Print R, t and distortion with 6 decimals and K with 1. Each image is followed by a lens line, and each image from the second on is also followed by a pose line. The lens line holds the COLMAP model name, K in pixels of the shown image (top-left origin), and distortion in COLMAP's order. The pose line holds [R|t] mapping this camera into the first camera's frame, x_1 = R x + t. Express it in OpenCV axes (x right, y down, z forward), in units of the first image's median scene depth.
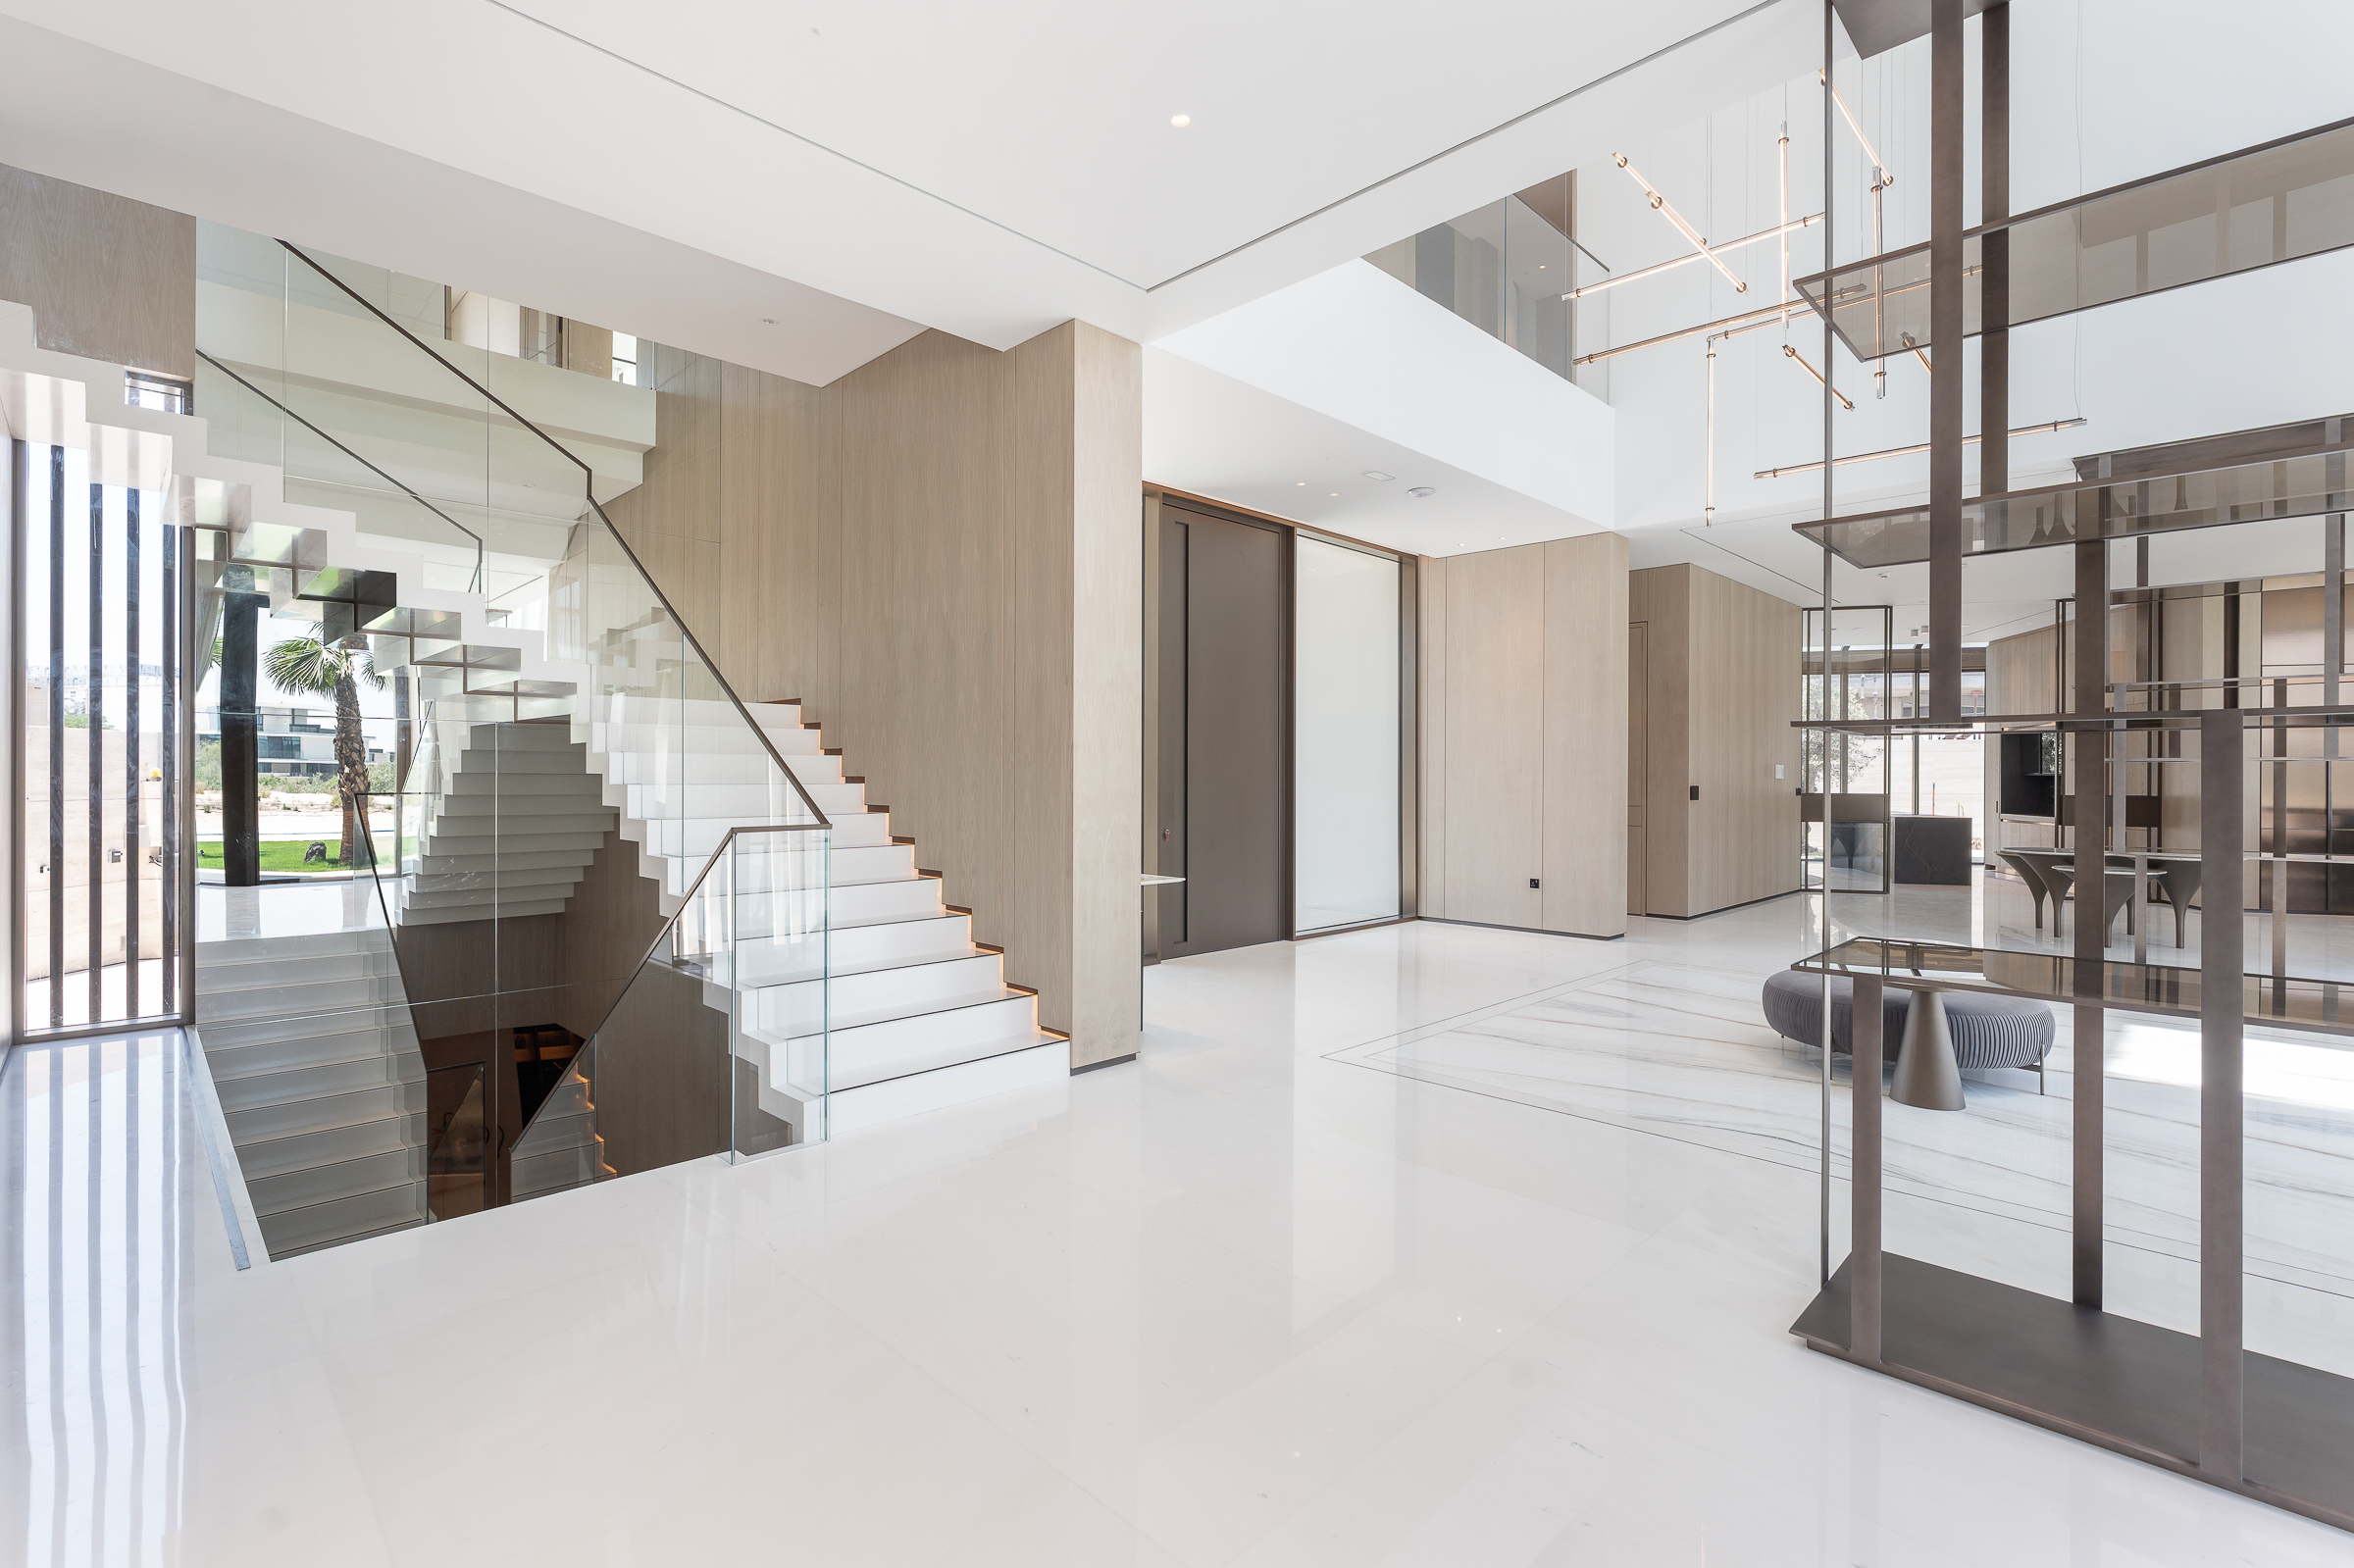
lens RADIAL K [[1102.7, 0, 1171.8], [0, 1102.7, 776.3], [0, 0, 1]] dist [0.001650, 0.000082]
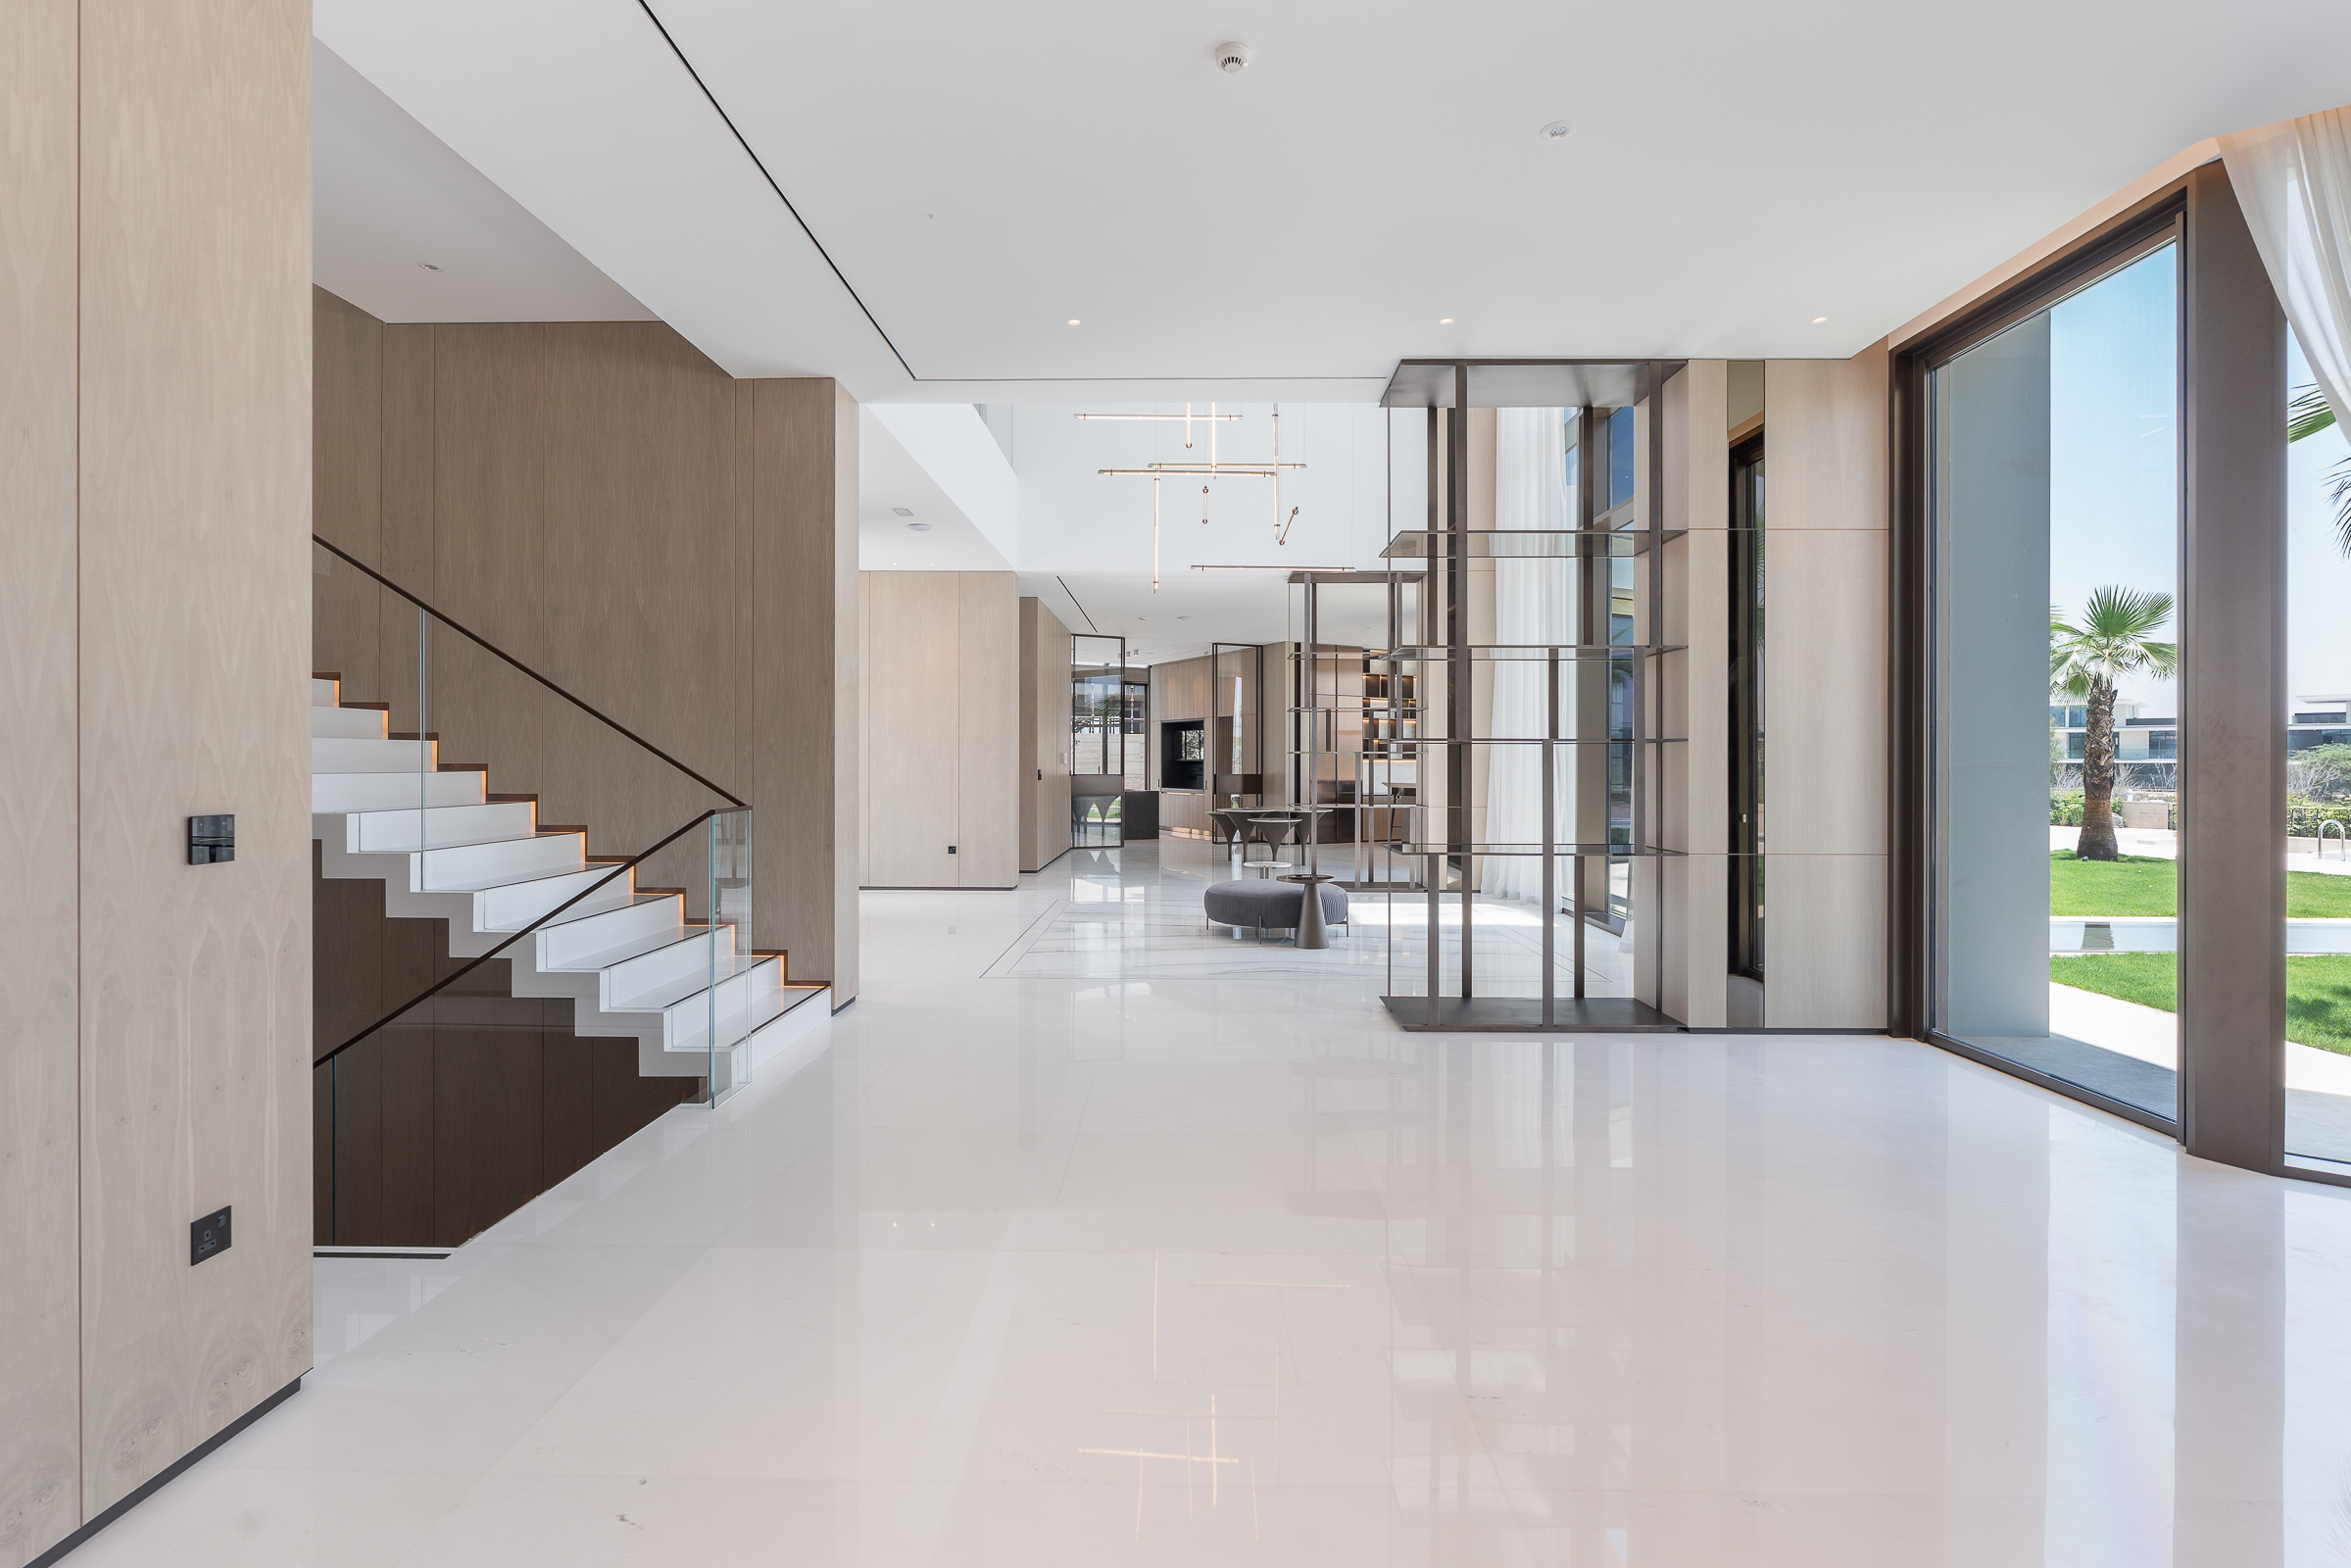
lens RADIAL K [[1101.4, 0, 1191.0], [0, 1101.4, 767.3], [0, 0, 1]] dist [0.001650, 0.000082]
pose [[0.717832, -0.004599, 0.696201, -0.461008], [0.000501, 0.999981, 0.006089, -0.002176], [-0.696216, -0.004022, 0.717821, -0.083540]]
